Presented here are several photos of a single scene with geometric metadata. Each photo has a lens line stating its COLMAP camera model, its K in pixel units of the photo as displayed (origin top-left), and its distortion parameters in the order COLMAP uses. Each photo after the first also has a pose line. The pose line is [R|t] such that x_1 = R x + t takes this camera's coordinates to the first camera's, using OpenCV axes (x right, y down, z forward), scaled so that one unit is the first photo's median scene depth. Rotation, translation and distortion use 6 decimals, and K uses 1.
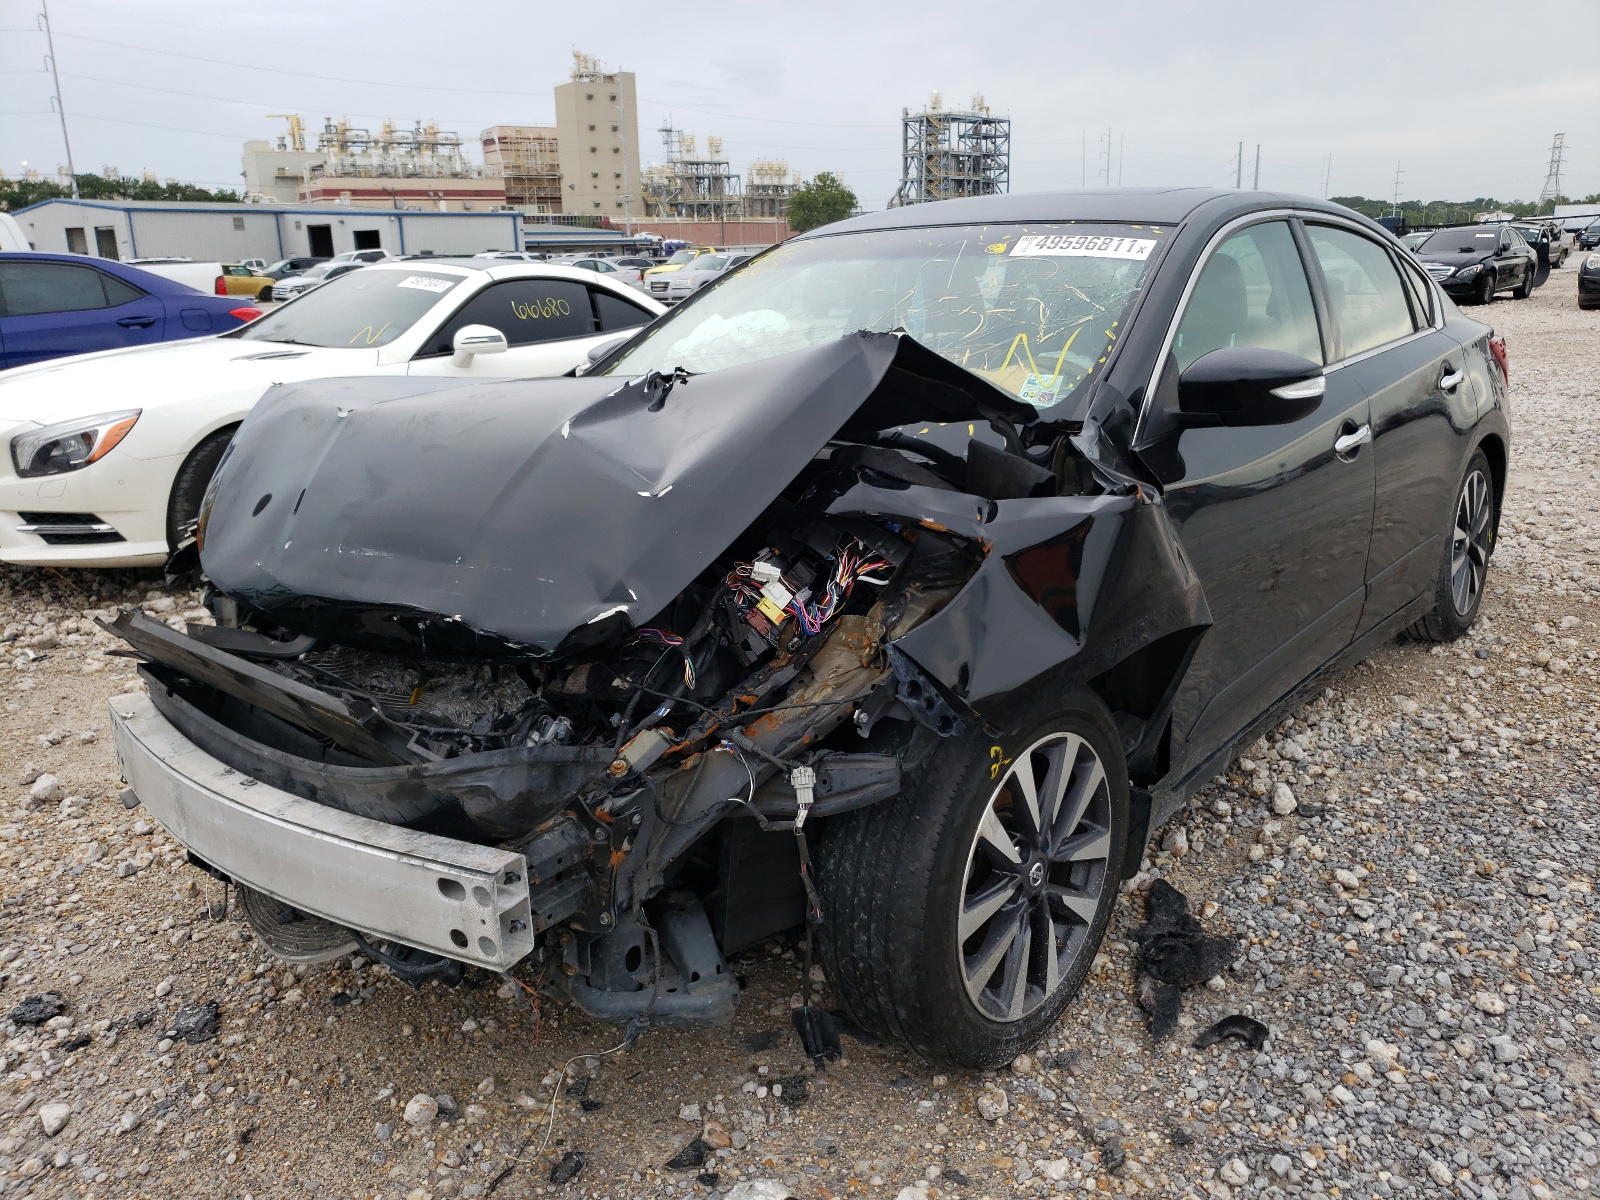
lens RADIAL K [[1236.5, 0, 813.0], [0, 1236.5, 600.5], [0, 0, 1]] dist [0.007211, 0.018673]
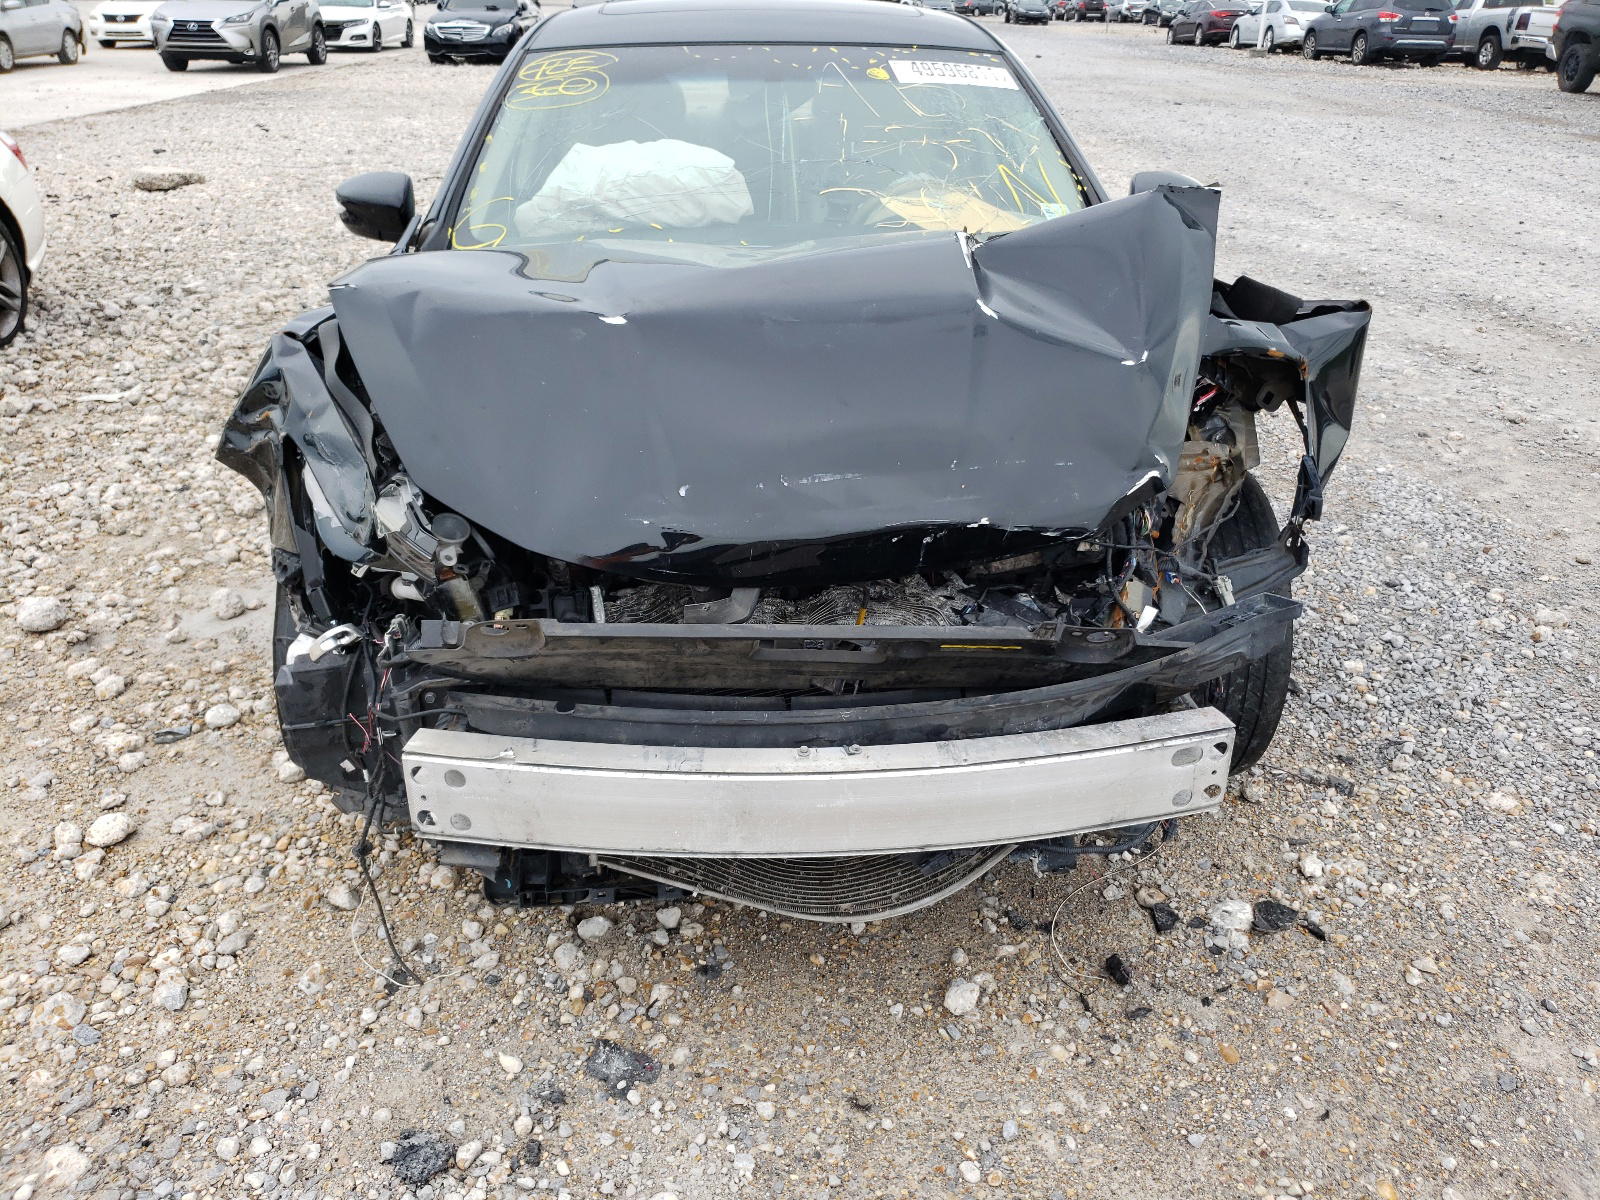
lens RADIAL K [[1236.5, 0, 812.1], [0, 1236.5, 602.2], [0, 0, 1]] dist [0.007211, 0.018673]
pose [[0.725792, -0.265929, 0.634435, -0.984274], [0.146613, 0.960867, 0.235031, -0.166313], [-0.672109, -0.077567, 0.736378, 0.359423]]
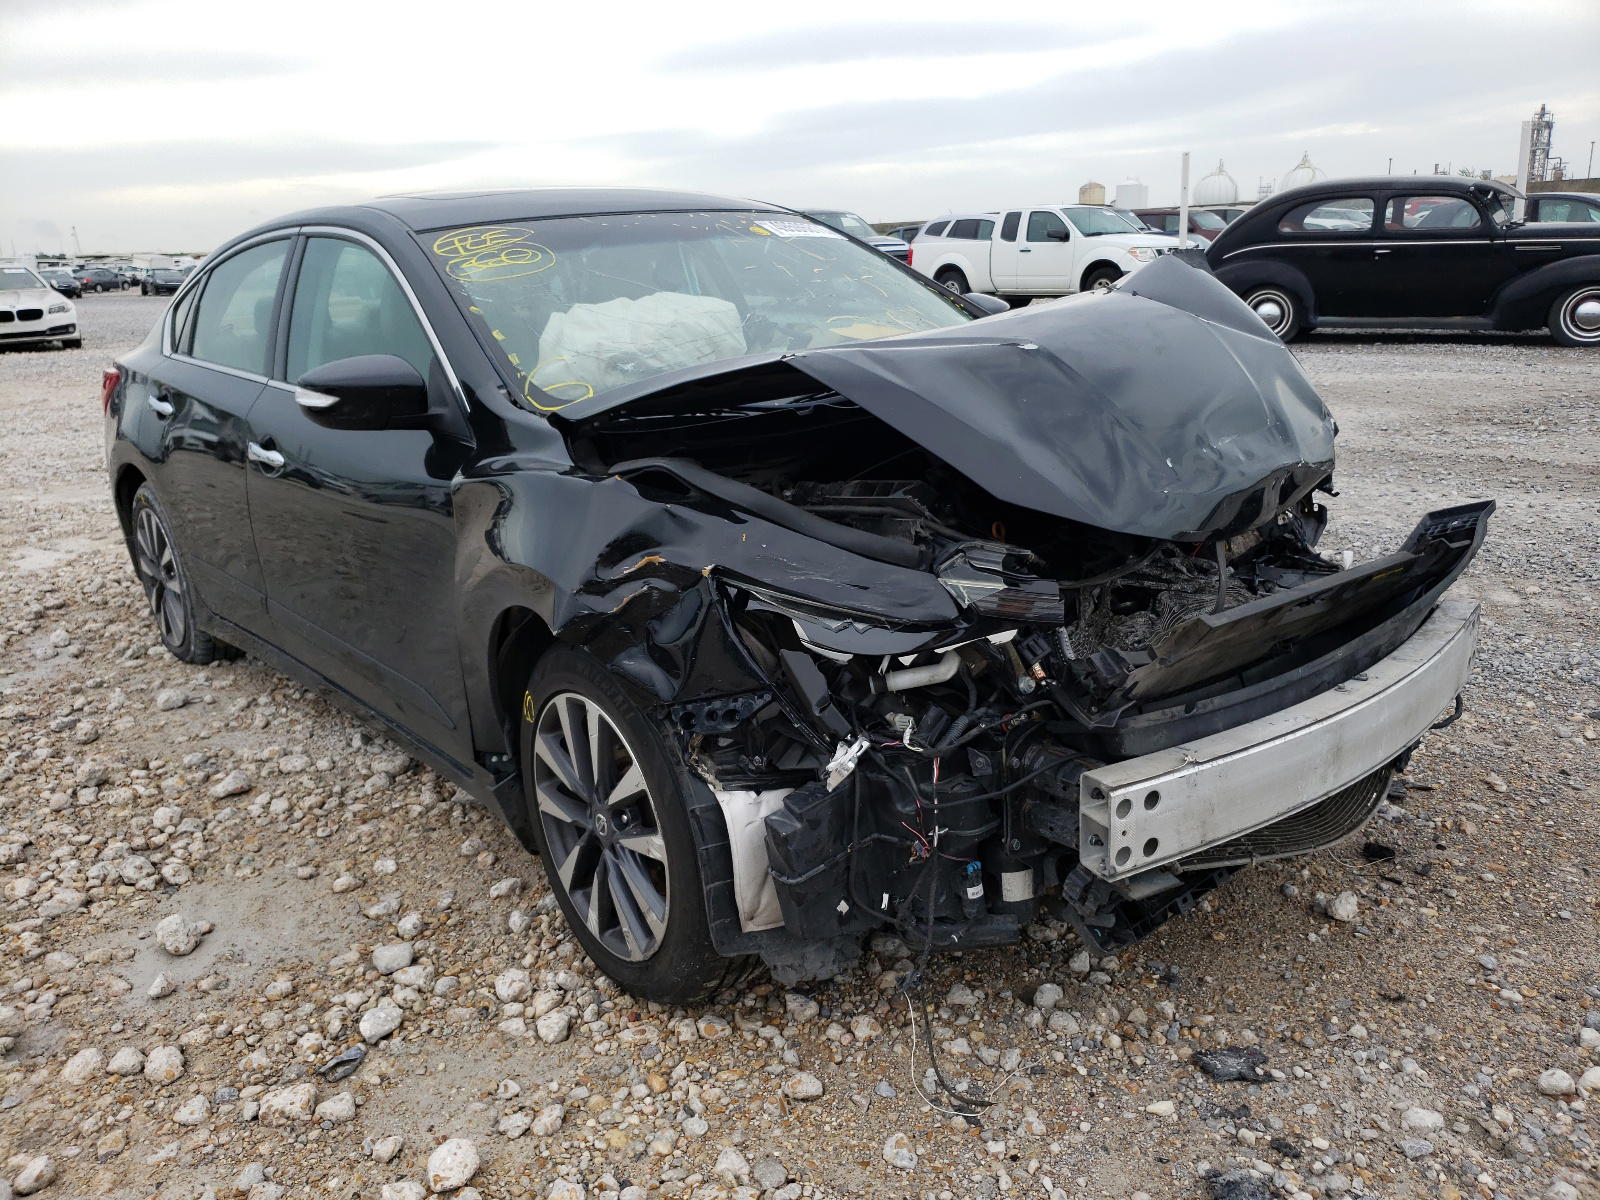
lens RADIAL K [[1236.5, 0, 800.3], [0, 1236.5, 614.1], [0, 0, 1]] dist [0.007211, 0.018673]
pose [[0.178284, -0.259601, 0.949117, -1.499776], [0.296904, 0.933805, 0.199642, -0.256214], [-0.938117, 0.246204, 0.243559, 1.146096]]
